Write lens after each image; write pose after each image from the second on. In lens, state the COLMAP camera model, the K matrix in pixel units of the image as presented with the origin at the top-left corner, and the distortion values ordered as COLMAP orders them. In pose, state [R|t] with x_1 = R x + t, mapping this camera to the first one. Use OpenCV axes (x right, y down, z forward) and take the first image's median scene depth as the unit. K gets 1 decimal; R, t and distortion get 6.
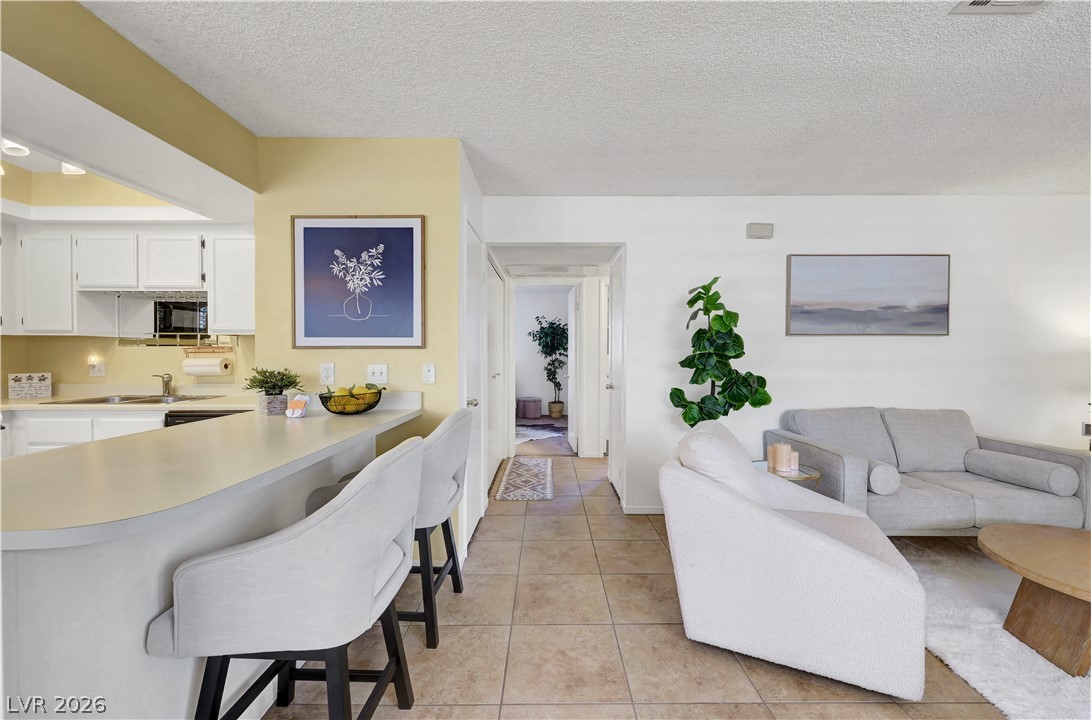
lens RADIAL K [[446.1, 0, 545.5], [0, 446.1, 360.0], [0, 0, 1]] dist [0.001068, 0.000371]
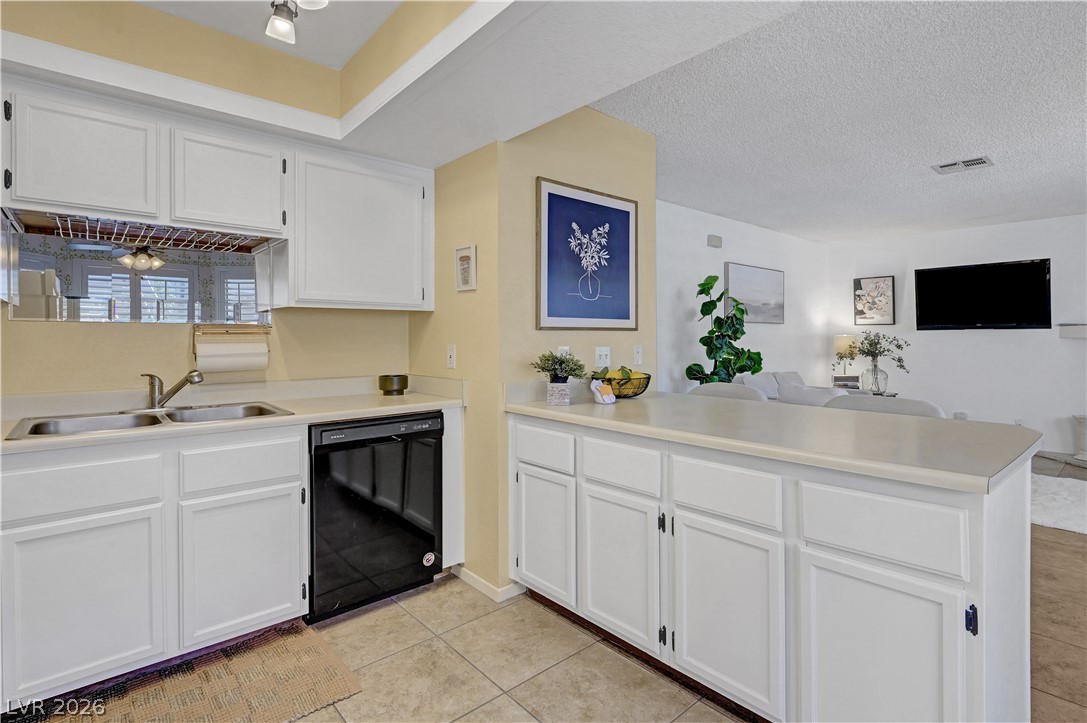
lens RADIAL K [[532.1, 0, 544.1], [0, 532.1, 337.8], [0, 0, 1]] dist [0.000307, -0.000135]
pose [[0.752952, -0.002467, 0.658071, -1.234248], [0.009686, 0.999926, -0.007334, -0.002317], [-0.658005, 0.011896, 0.752920, 0.216610]]
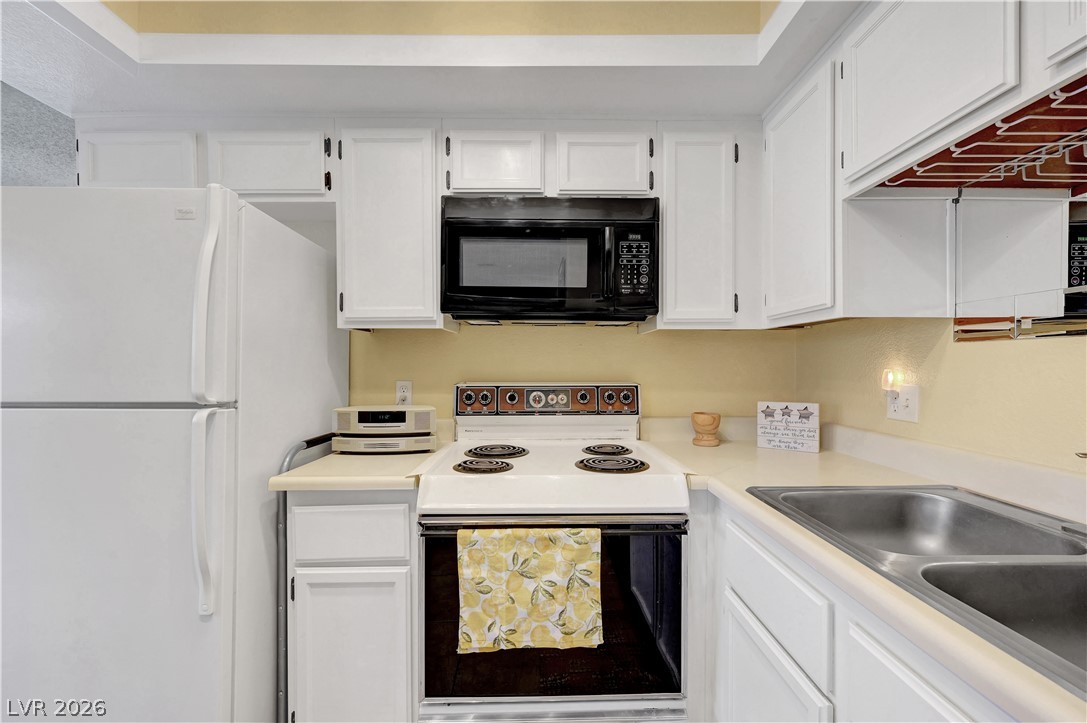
lens RADIAL K [[433.4, 0, 545.5], [0, 433.4, 366.1], [0, 0, 1]] dist [-0.001254, 0.000198]
pose [[0.008629, 0.006541, -0.999941, -0.856596], [-0.009987, 0.999929, 0.006455, -0.016217], [0.999913, 0.009931, 0.008693, 0.935853]]
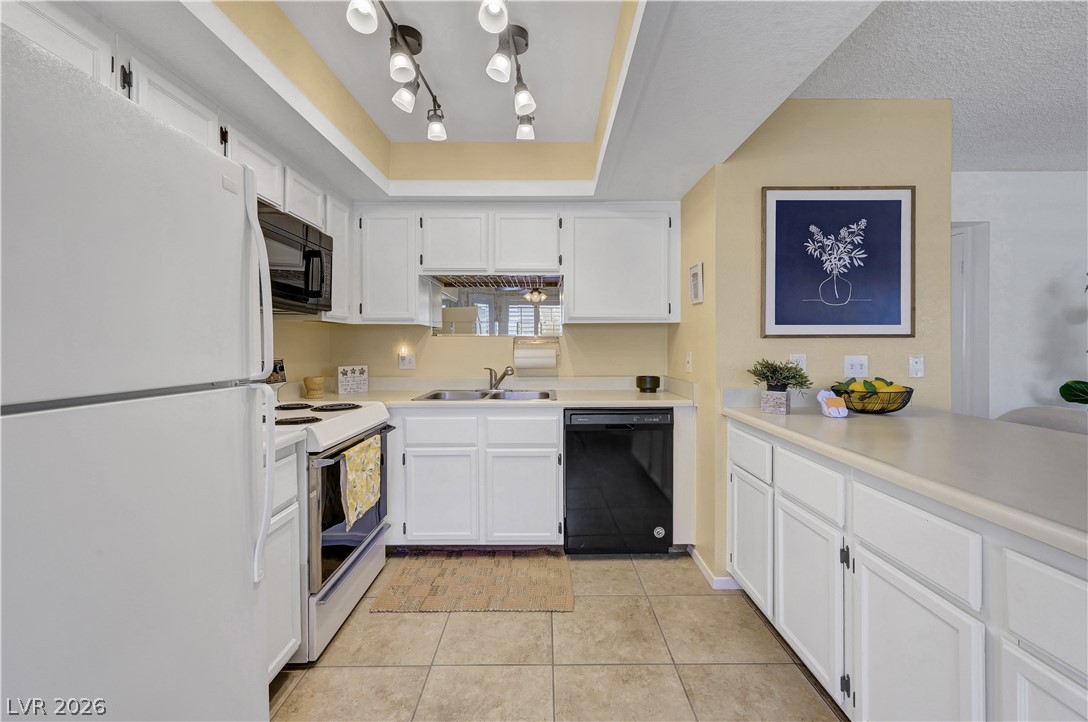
lens RADIAL K [[440.8, 0, 543.5], [0, 440.8, 347.0], [0, 0, 1]] dist [-0.001300, 0.000203]
pose [[0.999998, -0.001960, -0.000906, -0.996366], [0.001952, 0.999962, -0.008522, -0.000827], [0.000922, 0.008520, 0.999963, 0.130746]]
